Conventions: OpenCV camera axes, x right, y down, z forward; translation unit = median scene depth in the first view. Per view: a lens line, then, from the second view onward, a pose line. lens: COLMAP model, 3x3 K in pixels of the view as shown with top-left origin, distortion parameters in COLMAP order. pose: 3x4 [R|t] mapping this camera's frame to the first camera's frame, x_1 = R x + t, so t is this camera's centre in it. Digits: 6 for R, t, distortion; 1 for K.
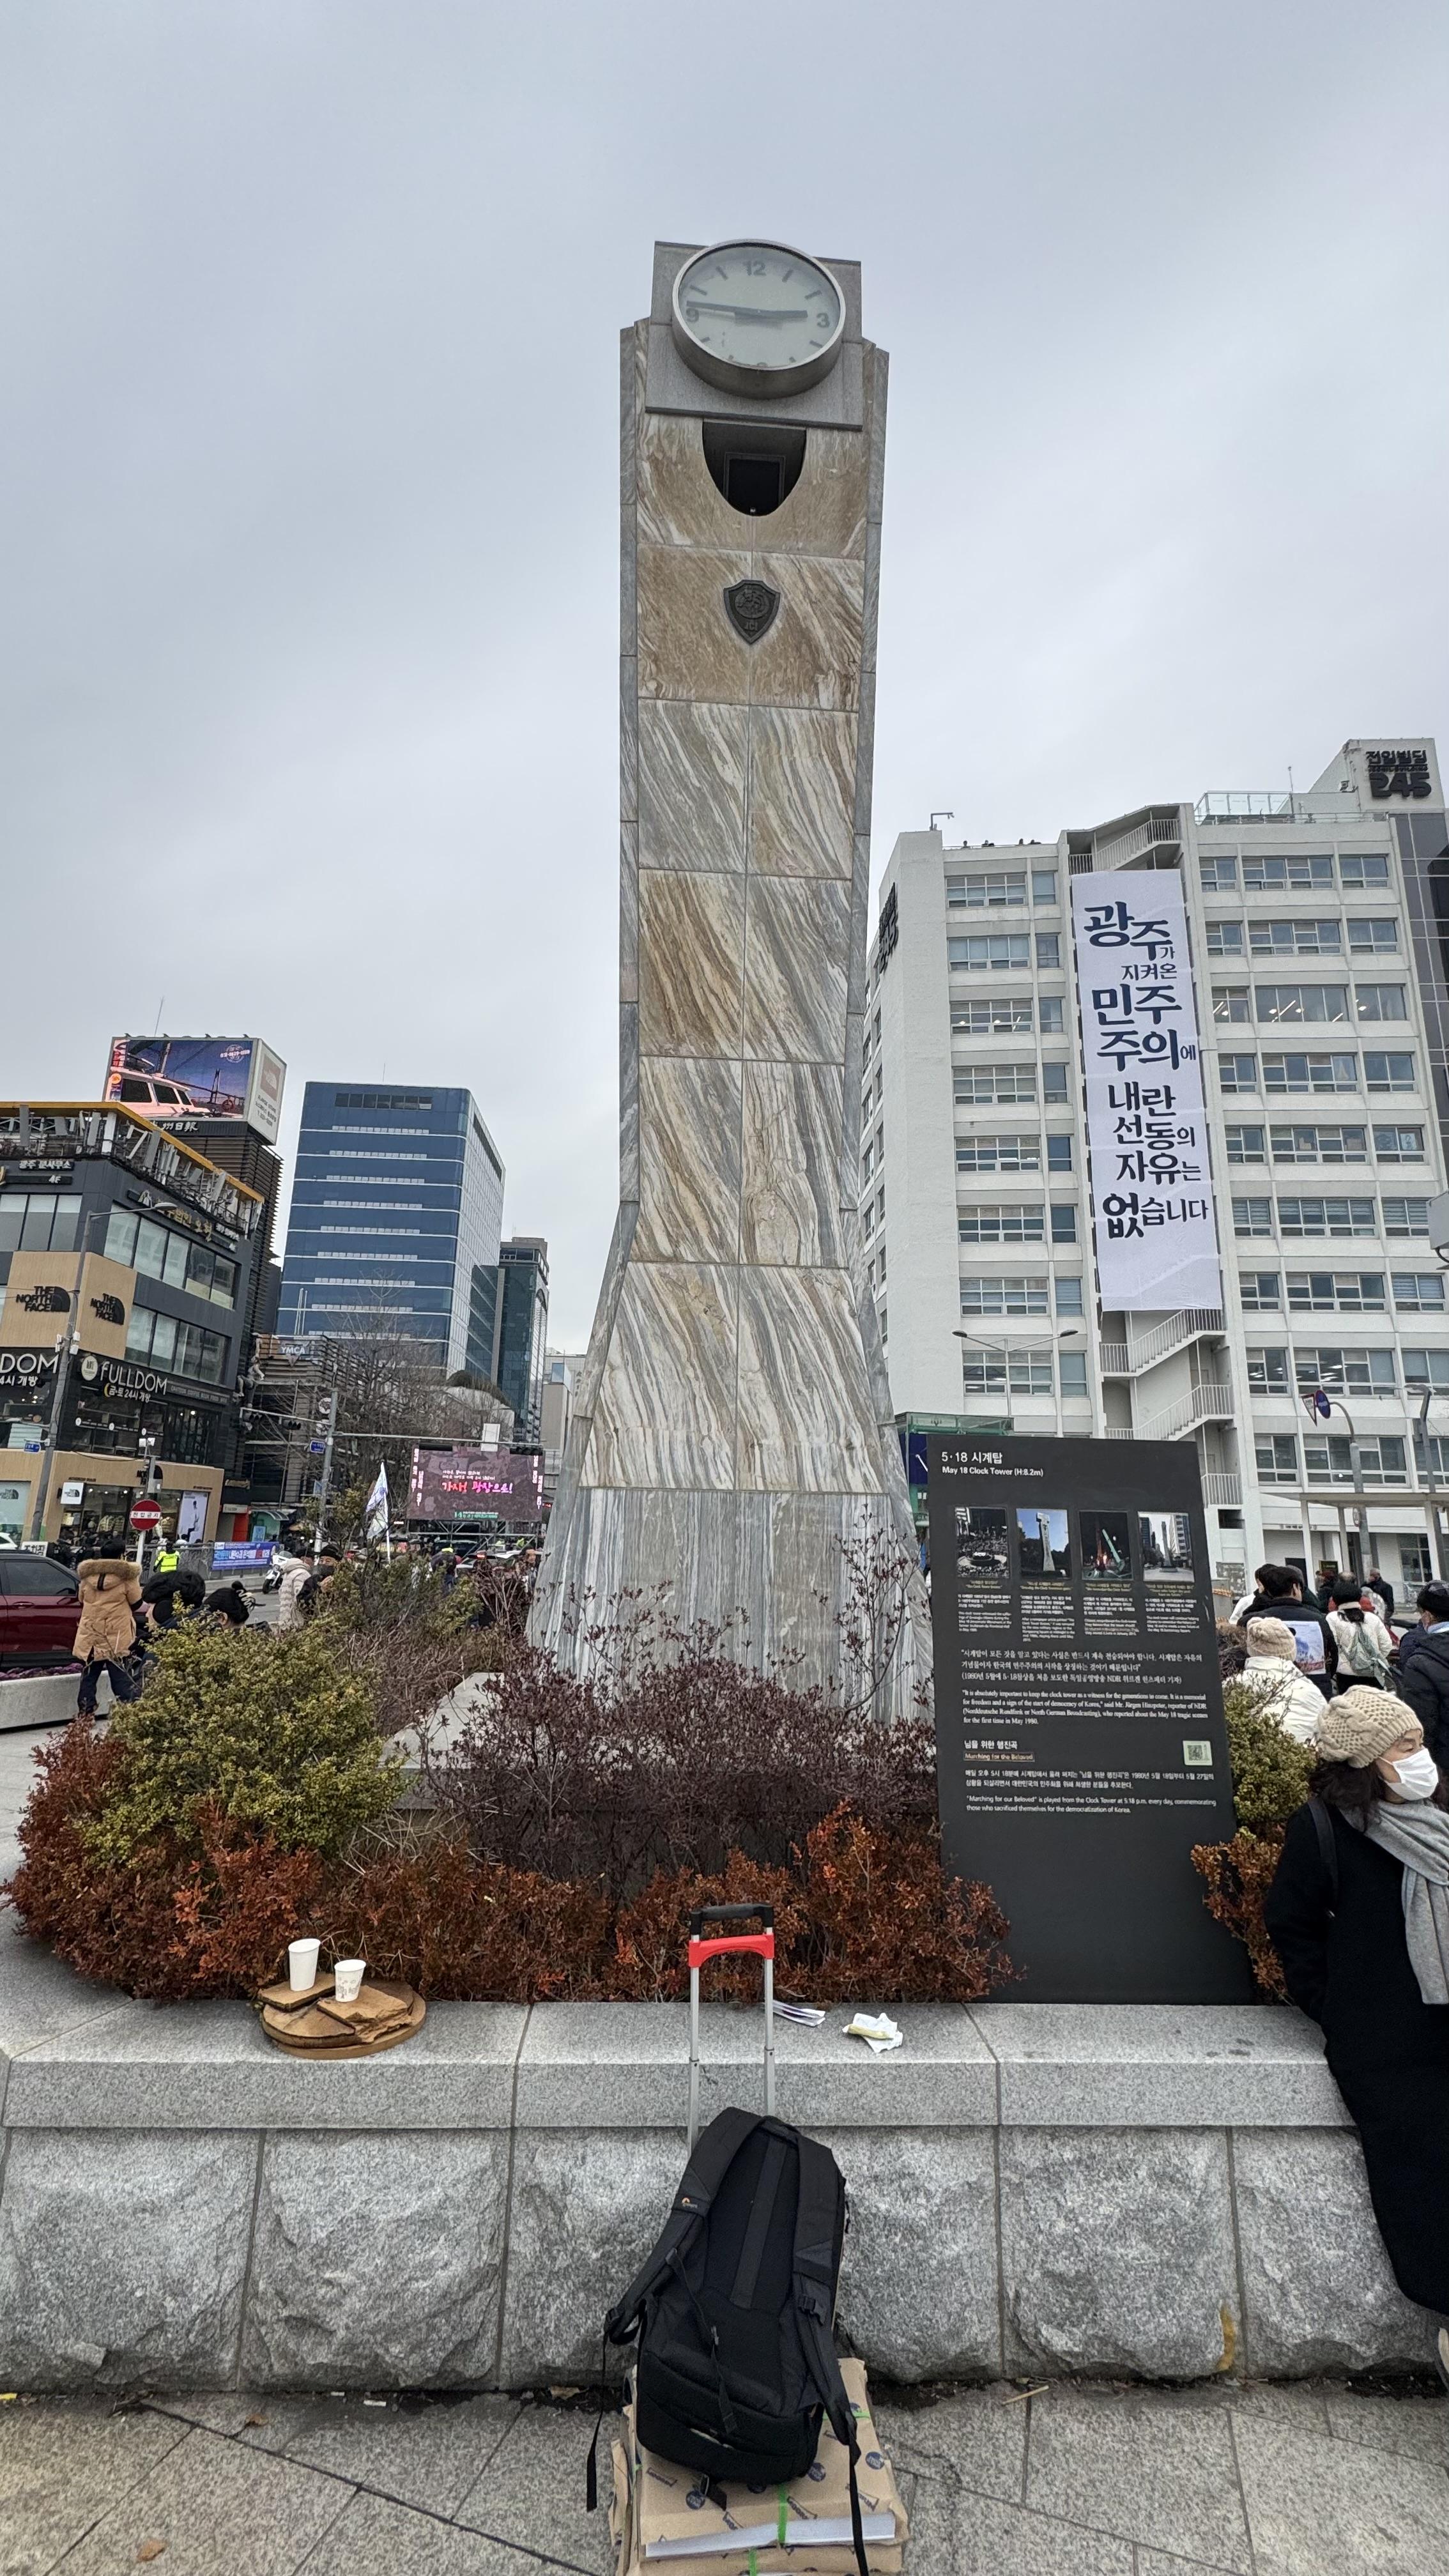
lens RADIAL K [[1027.8, 0, 719.9], [0, 1027.8, 1291.6], [0, 0, 1]] dist [0.001698, 0.000128]
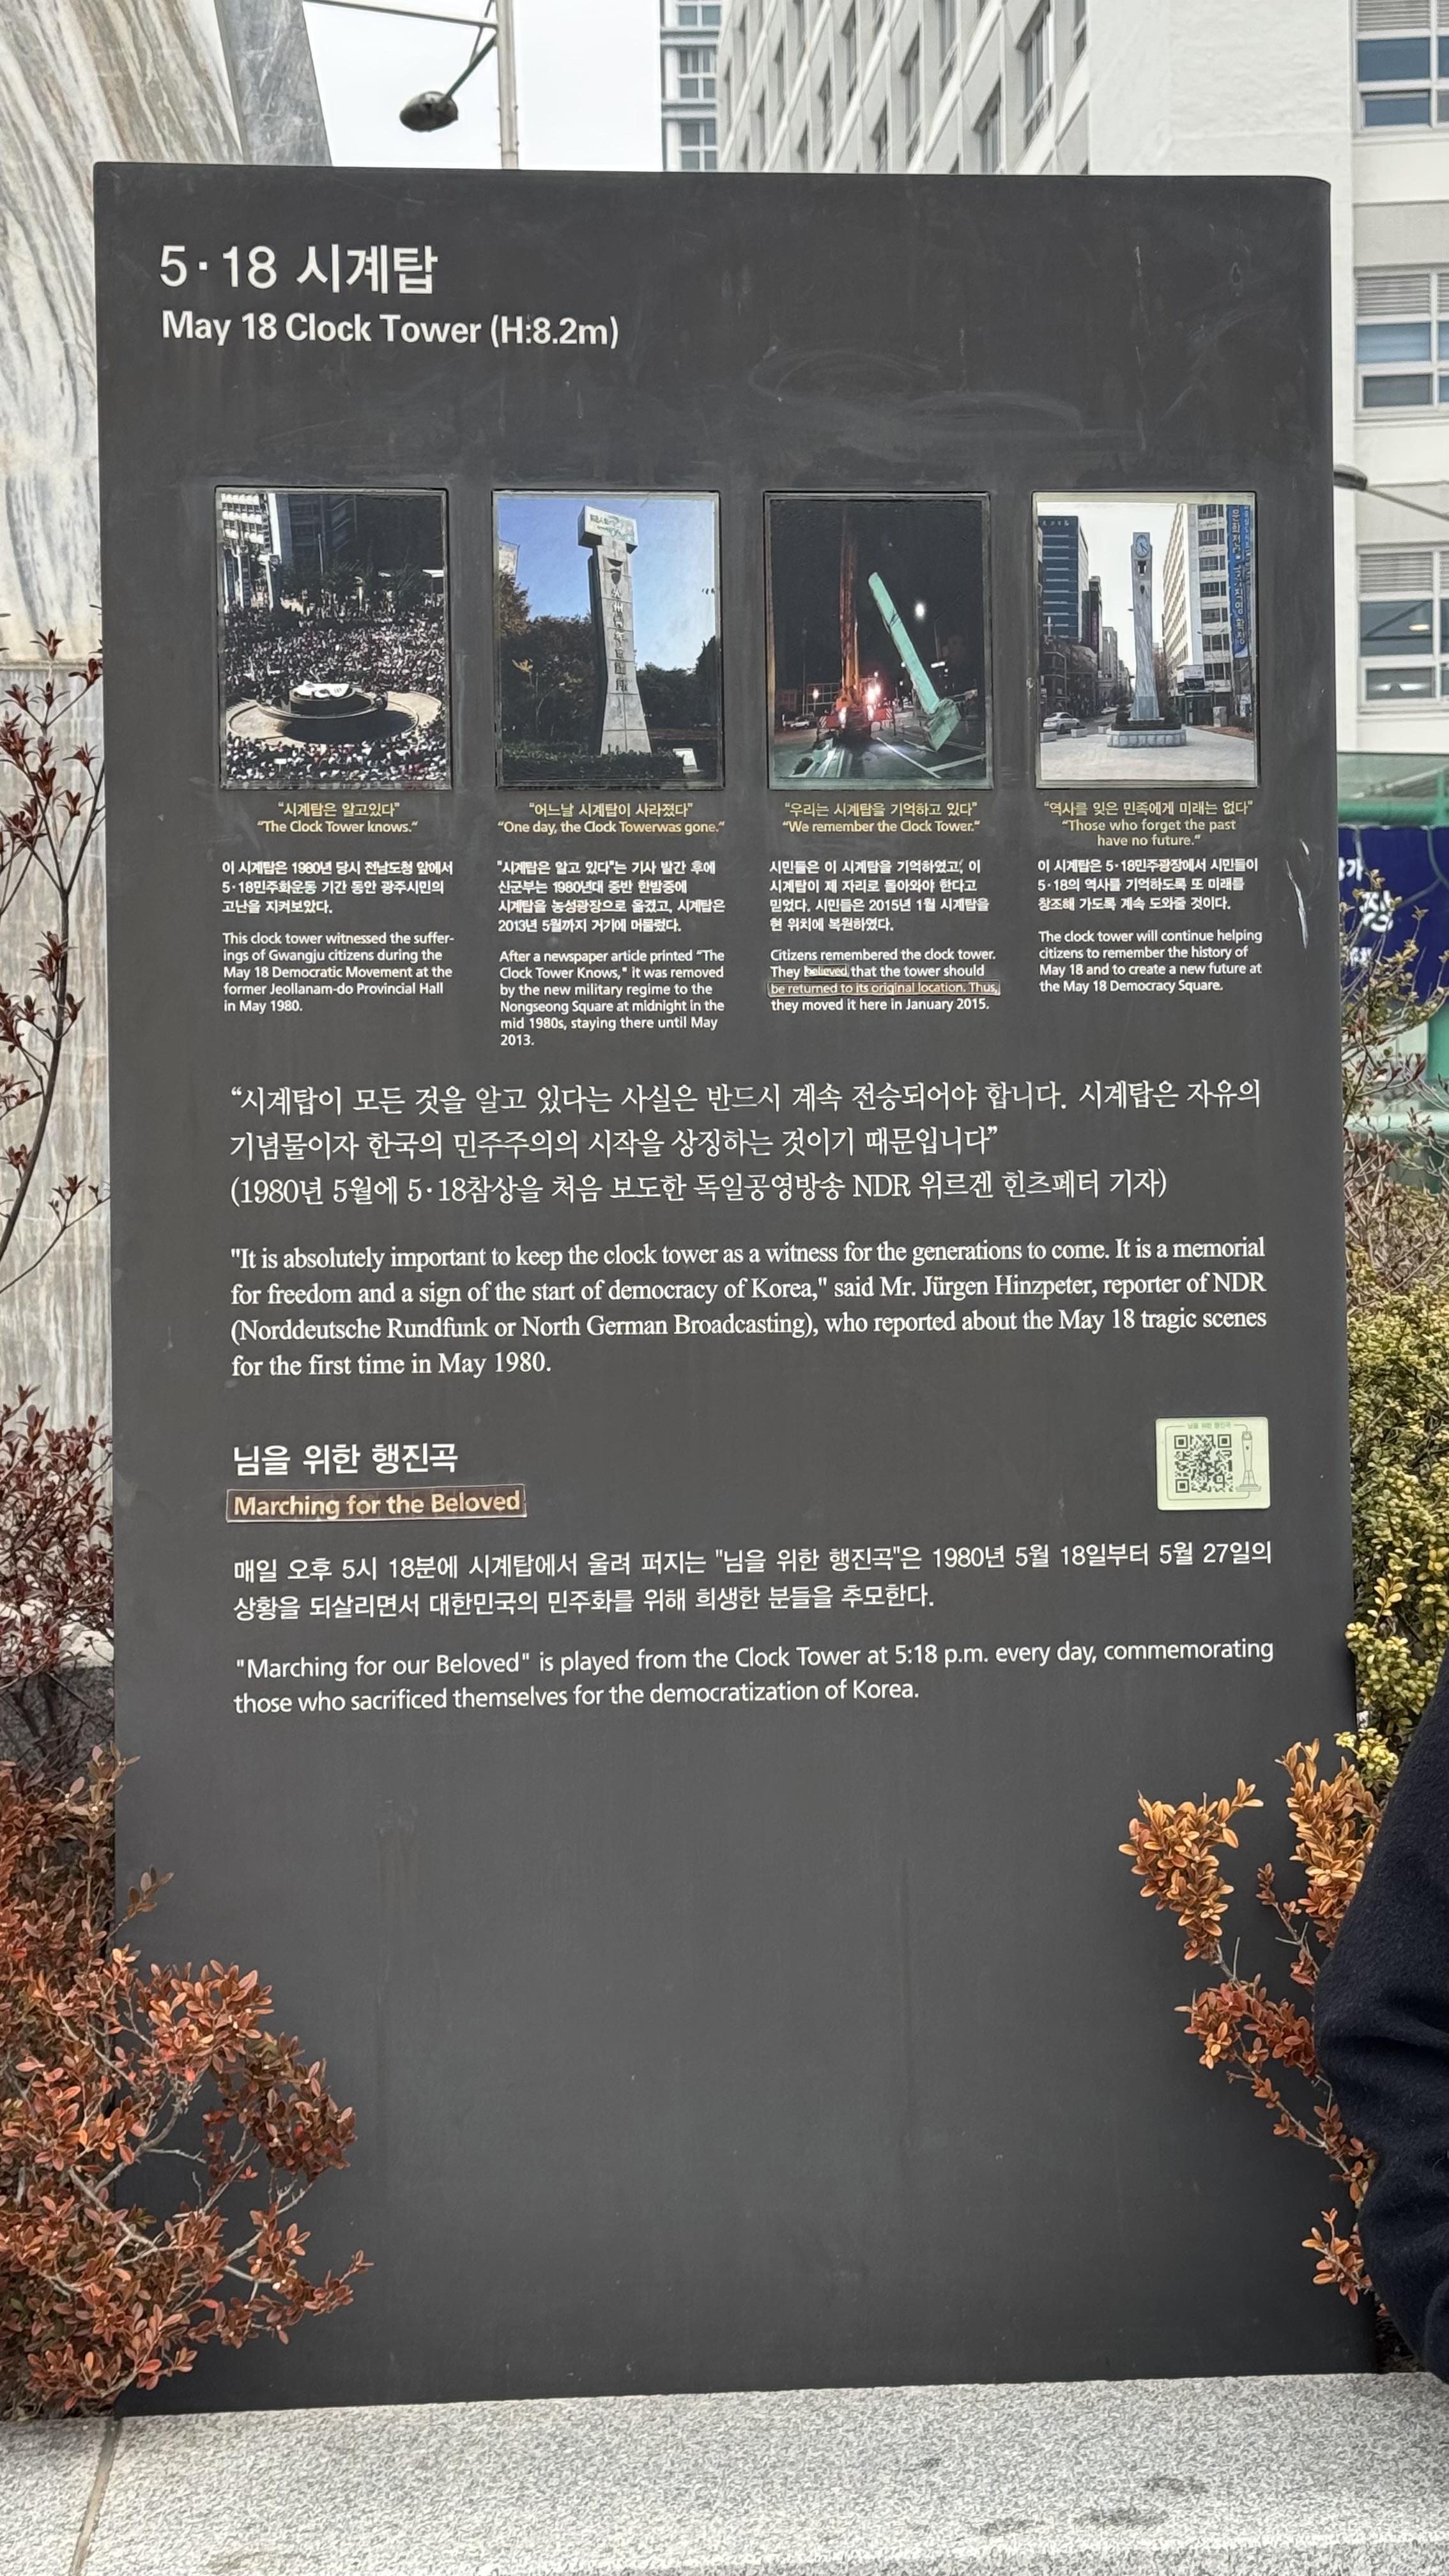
lens RADIAL K [[3602.4, 0, 723.1], [0, 3602.4, 1289.3], [0, 0, 1]] dist [0.137377, 0.000000]
pose [[0.998727, -0.037077, 0.034188, 0.313031], [0.028020, 0.971563, 0.235117, 0.200070], [-0.041933, -0.233859, 0.971366, 0.183102]]
